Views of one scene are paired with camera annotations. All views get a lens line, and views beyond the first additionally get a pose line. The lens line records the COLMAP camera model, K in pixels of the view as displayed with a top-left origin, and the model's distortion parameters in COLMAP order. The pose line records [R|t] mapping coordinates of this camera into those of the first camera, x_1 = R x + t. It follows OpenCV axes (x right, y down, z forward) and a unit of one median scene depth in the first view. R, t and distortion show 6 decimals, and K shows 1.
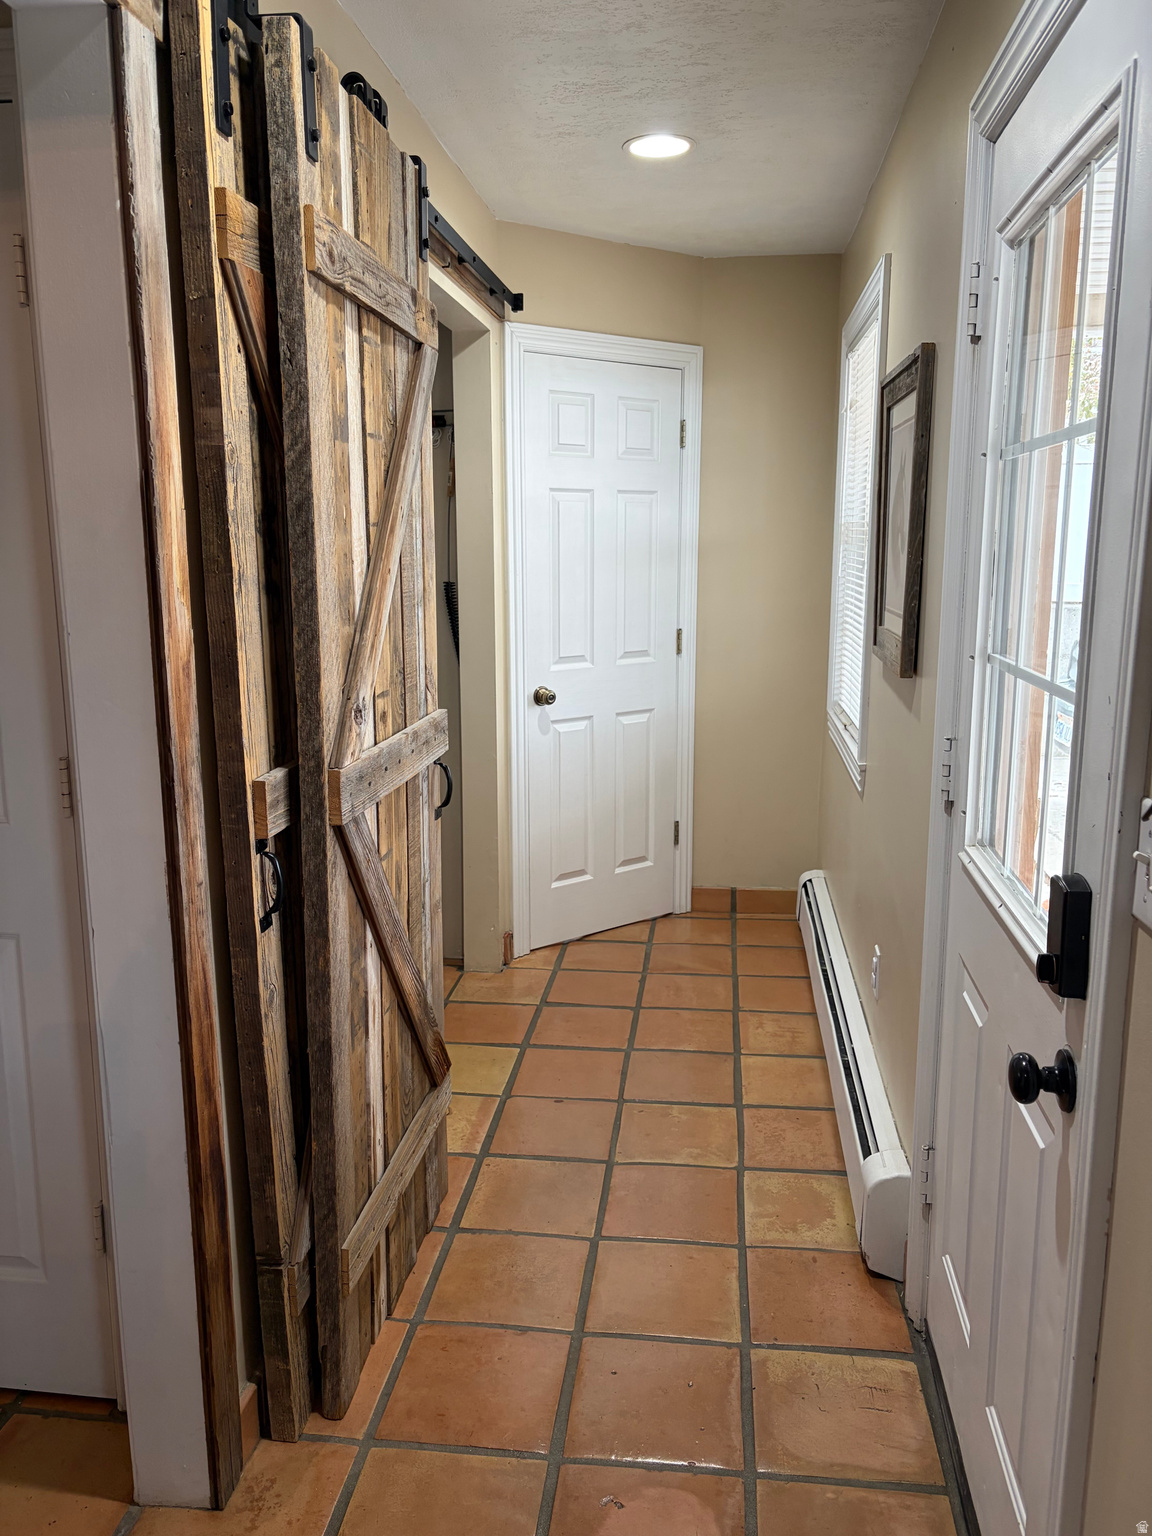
lens RADIAL K [[1185.8, 0, 575.7], [0, 1185.8, 765.7], [0, 0, 1]] dist [0.068360, -0.036162]
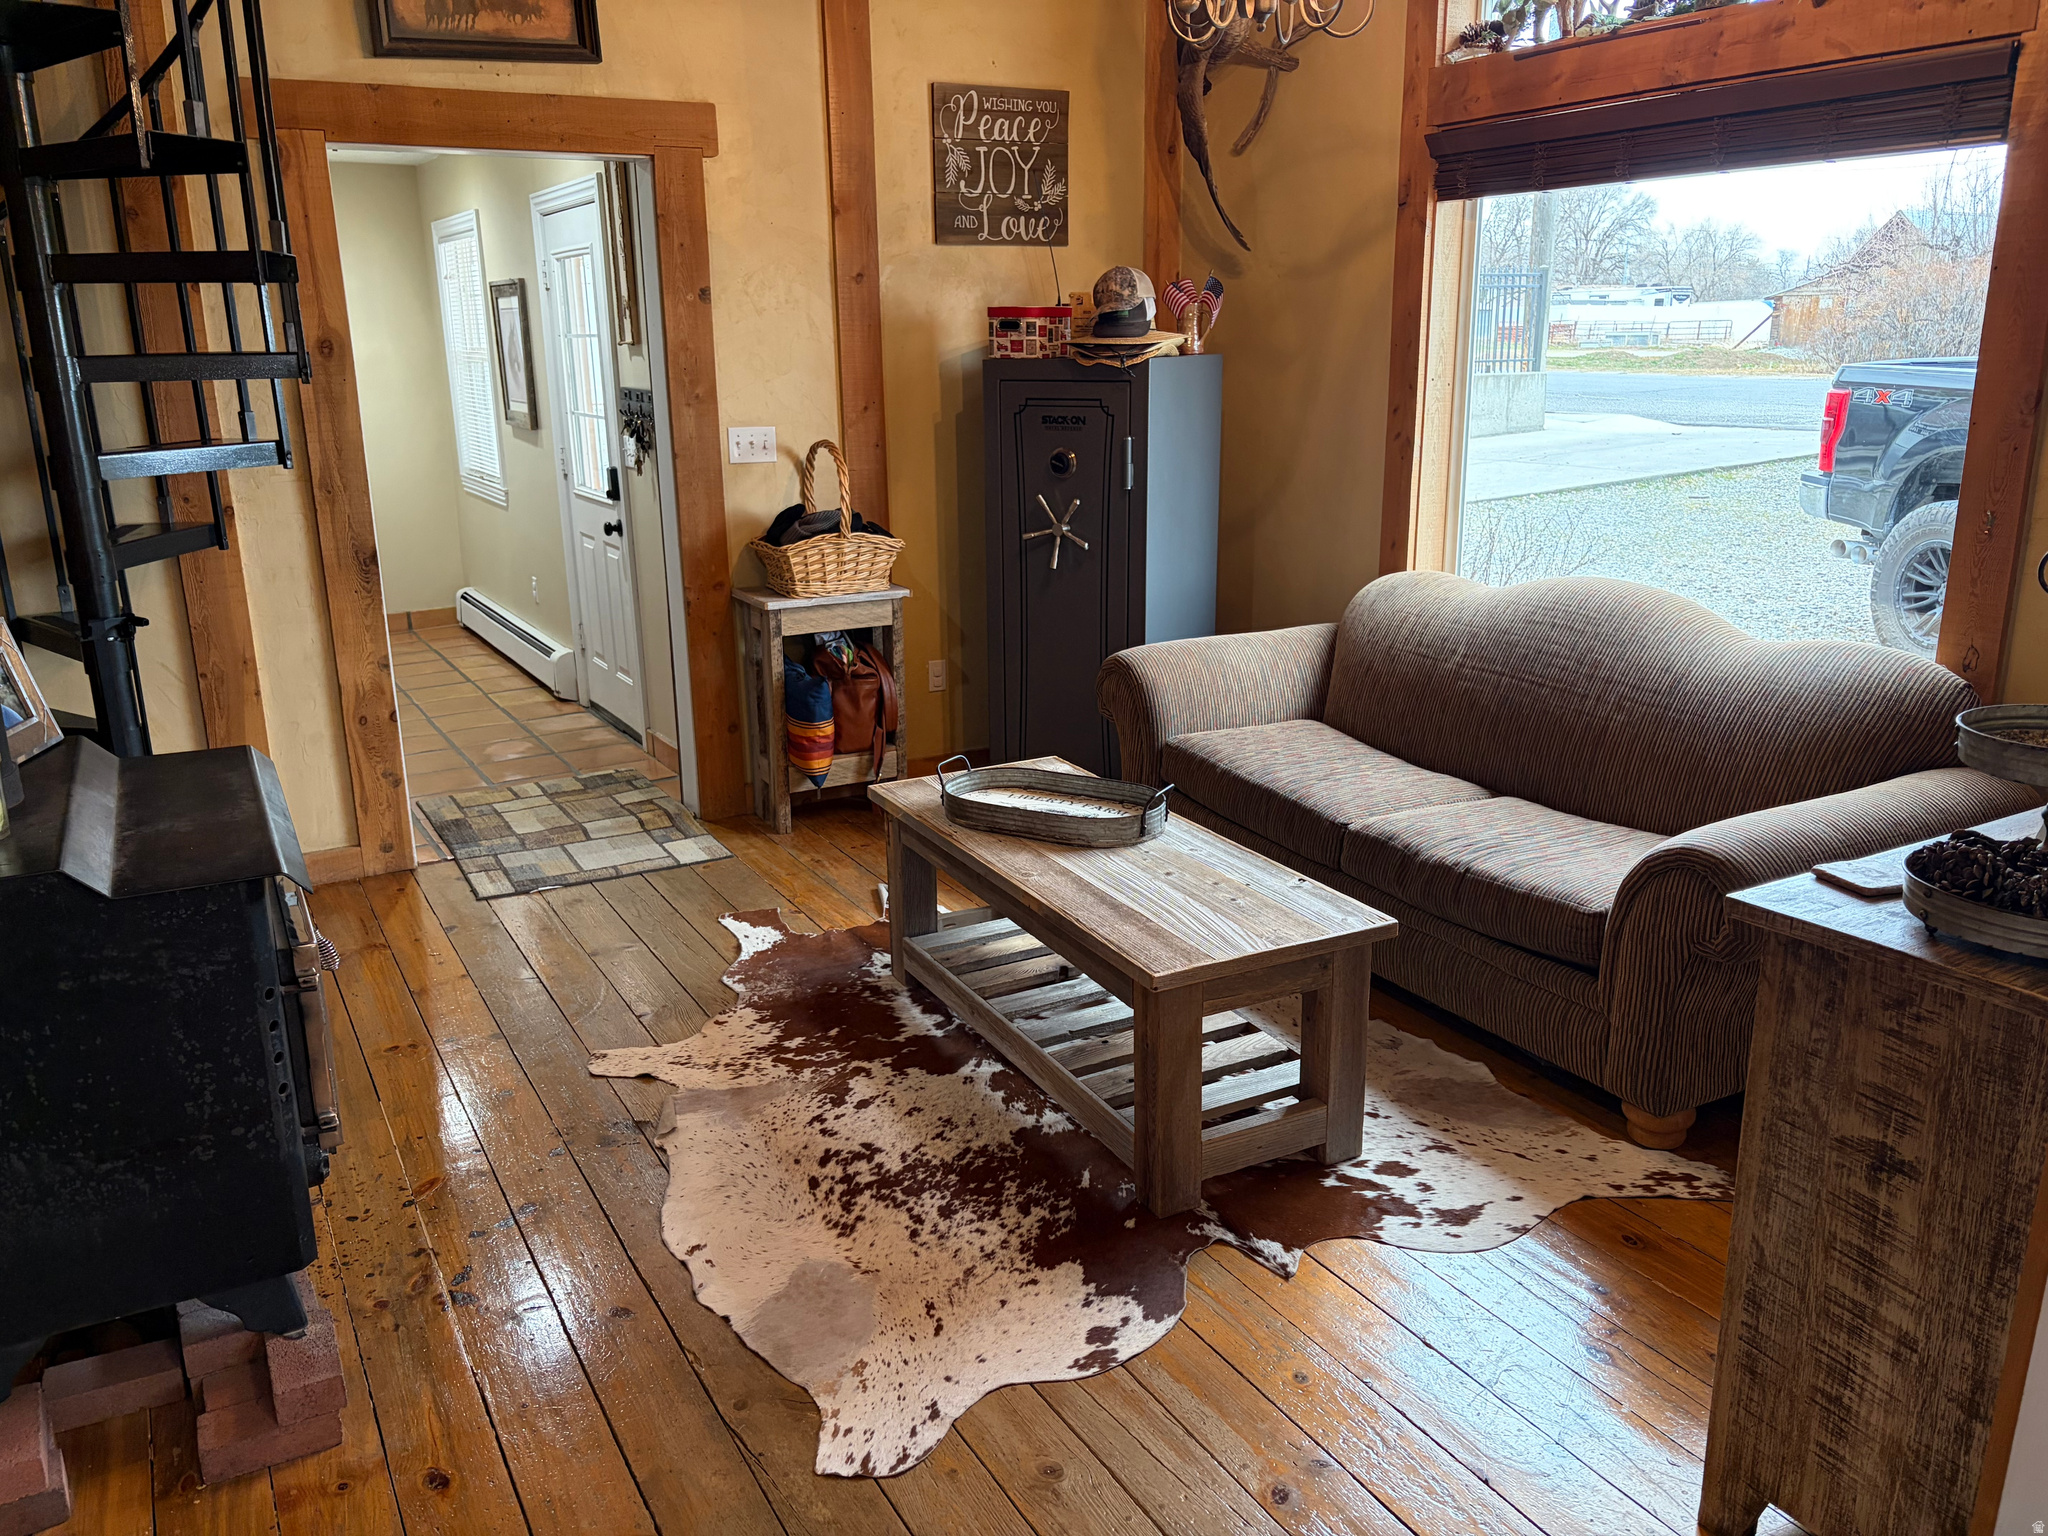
lens RADIAL K [[1581.1, 0, 1017.8], [0, 1581.1, 766.8], [0, 0, 1]] dist [0.068360, -0.036162]
pose [[0.802727, -0.164481, 0.573216, -0.898661], [0.125978, 0.986290, 0.106591, 0.384224], [-0.582889, -0.013351, 0.812442, -2.166331]]
